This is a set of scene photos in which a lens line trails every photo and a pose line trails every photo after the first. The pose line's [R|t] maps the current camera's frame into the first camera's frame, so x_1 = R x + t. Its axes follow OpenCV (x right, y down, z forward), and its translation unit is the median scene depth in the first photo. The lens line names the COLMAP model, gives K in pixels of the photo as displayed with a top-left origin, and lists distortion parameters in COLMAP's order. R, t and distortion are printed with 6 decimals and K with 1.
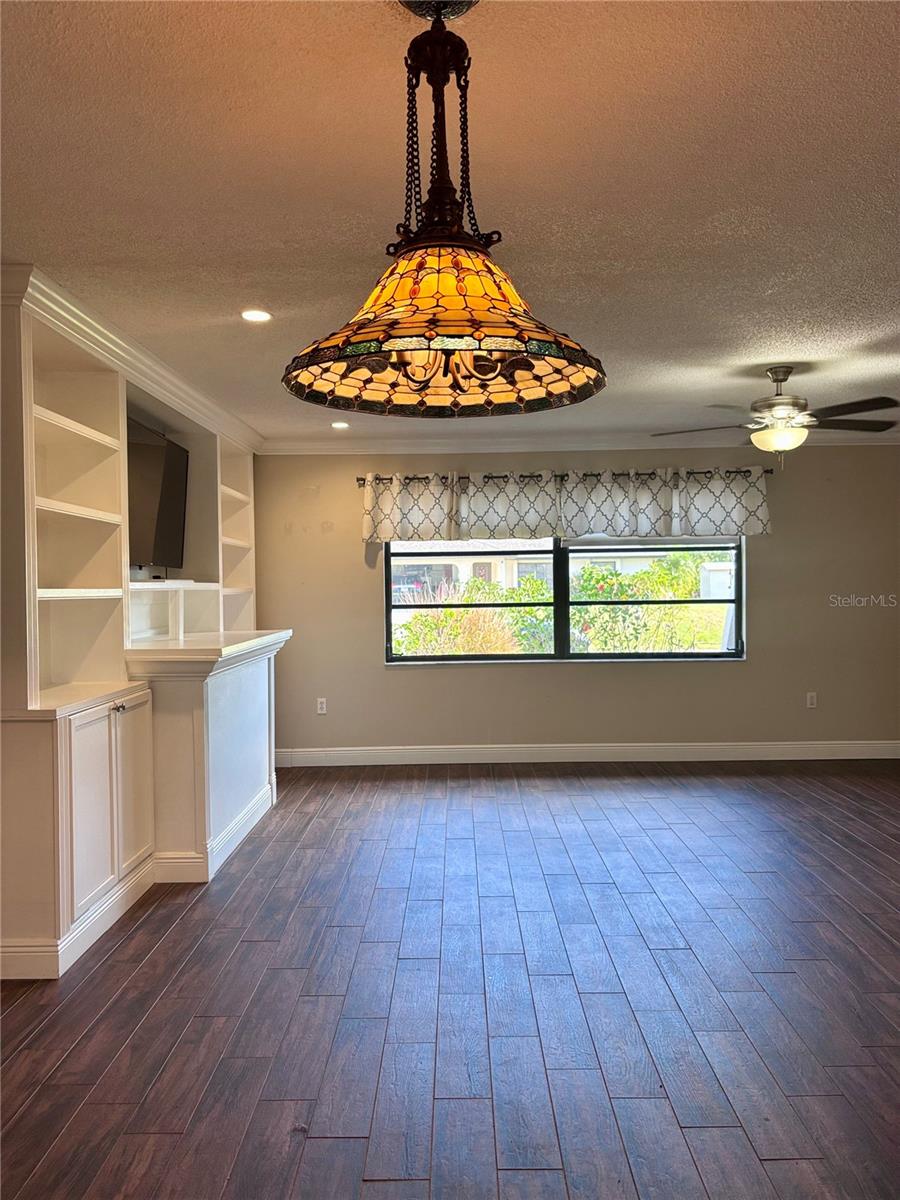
lens RADIAL K [[907.1, 0, 450.0], [0, 907.1, 600.0], [0, 0, 1]] dist [0.086801, -0.000393]
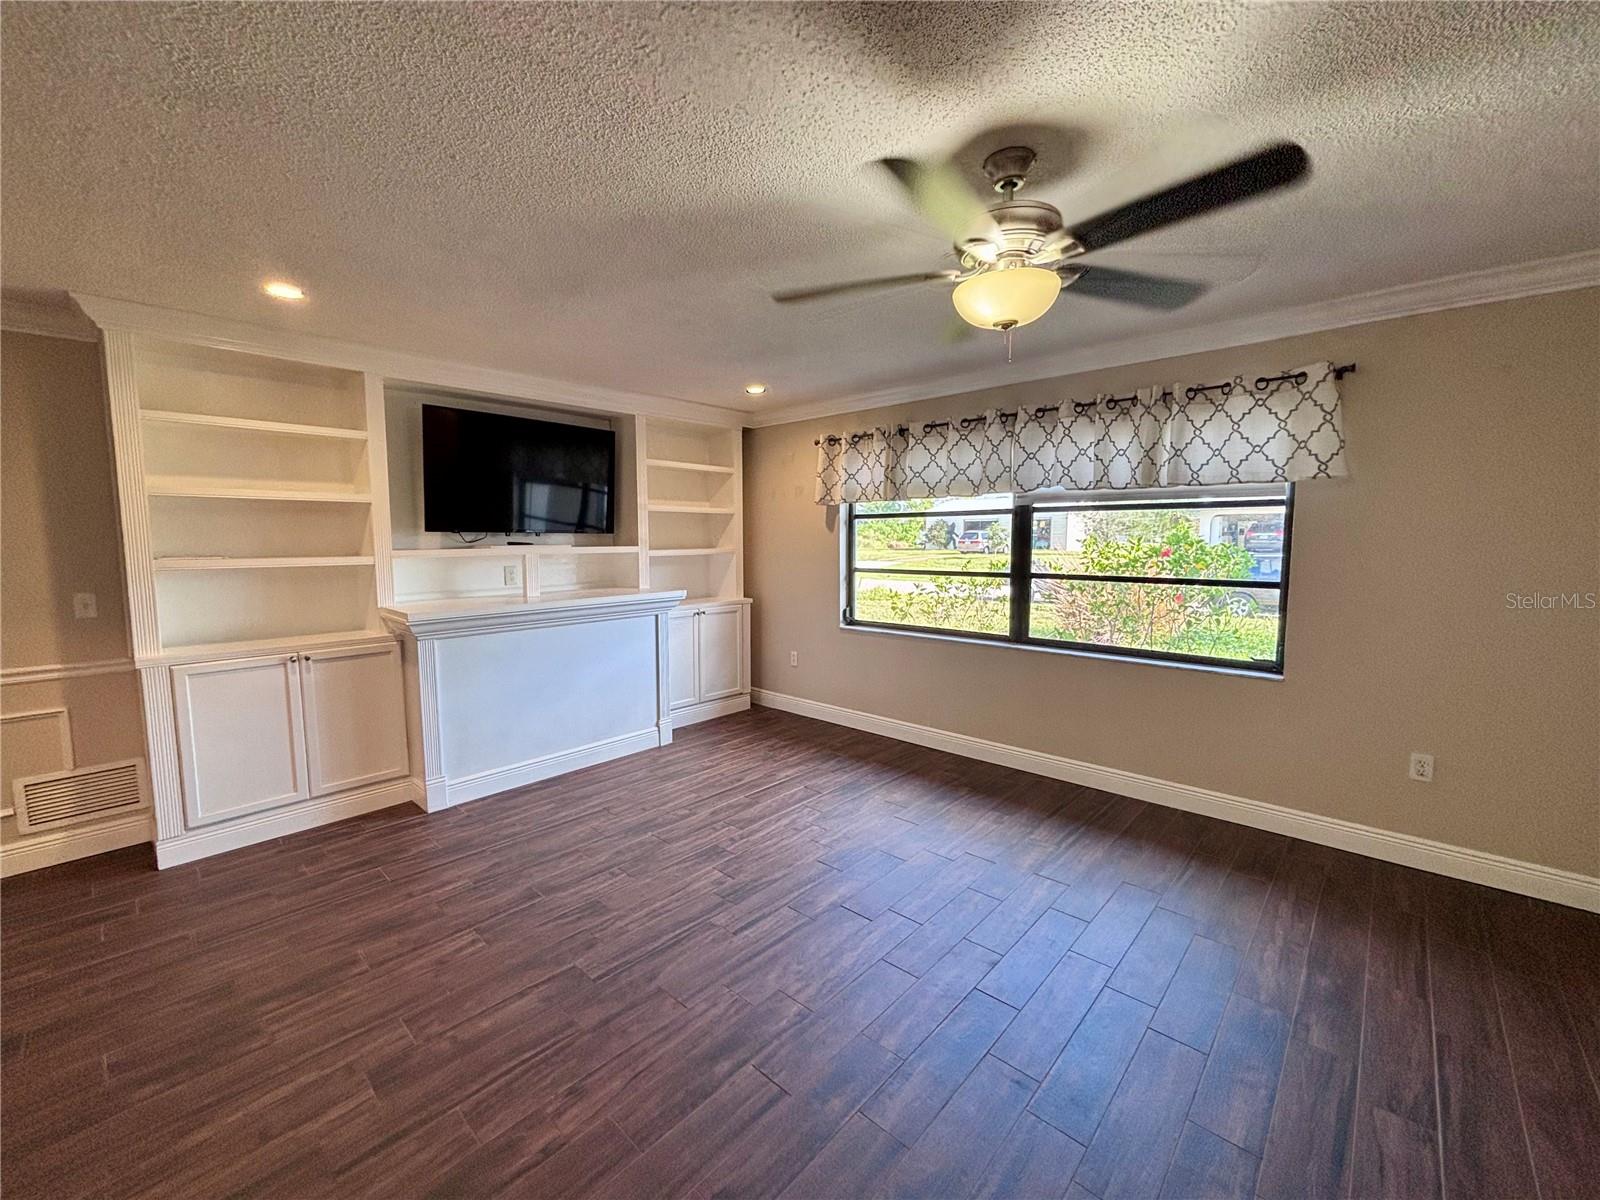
lens RADIAL K [[643.9, 0, 797.7], [0, 643.9, 593.5], [0, 0, 1]] dist [-0.001294, 0.000025]
pose [[0.736419, 0.071714, -0.672714, 0.373946], [-0.014777, 0.995834, 0.089984, -0.029617], [0.676364, -0.056325, 0.734411, 0.453862]]
